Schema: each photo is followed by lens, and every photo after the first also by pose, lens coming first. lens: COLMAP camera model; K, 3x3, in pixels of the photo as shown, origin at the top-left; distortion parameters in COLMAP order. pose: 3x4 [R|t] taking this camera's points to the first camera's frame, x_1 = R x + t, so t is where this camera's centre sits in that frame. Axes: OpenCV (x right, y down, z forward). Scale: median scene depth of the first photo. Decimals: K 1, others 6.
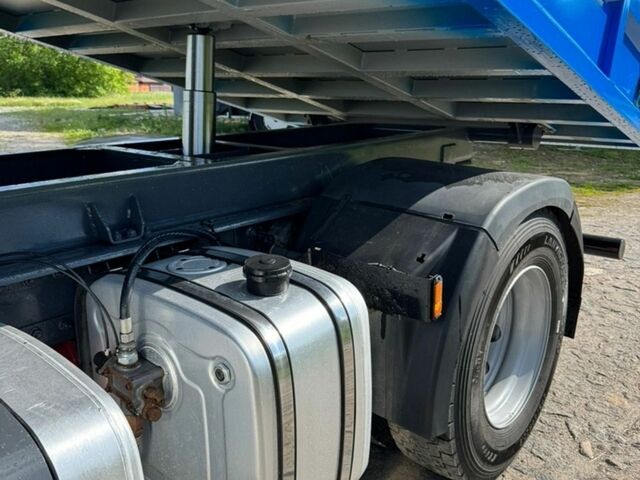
lens RADIAL K [[599.7, 0, 317.1], [0, 599.7, 243.6], [0, 0, 1]] dist [0.166476, -0.385678]
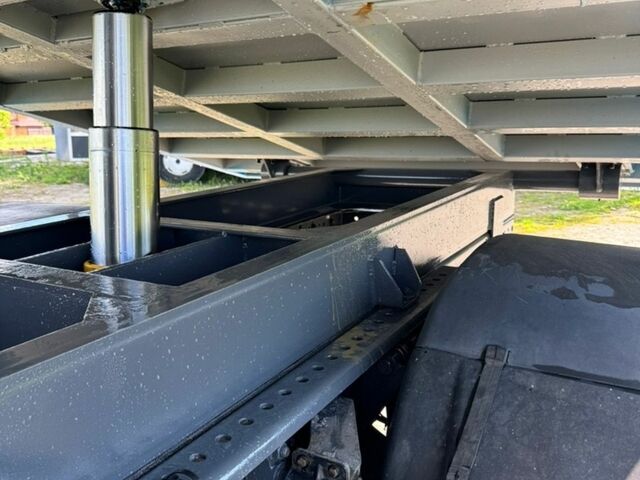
lens RADIAL K [[599.7, 0, 317.1], [0, 599.7, 243.6], [0, 0, 1]] dist [0.166476, -0.385678]
pose [[0.984126, -0.059544, 0.167184, -0.092653], [0.069279, 0.996188, -0.053006, -0.088259], [-0.163391, 0.063747, 0.984500, 0.361433]]
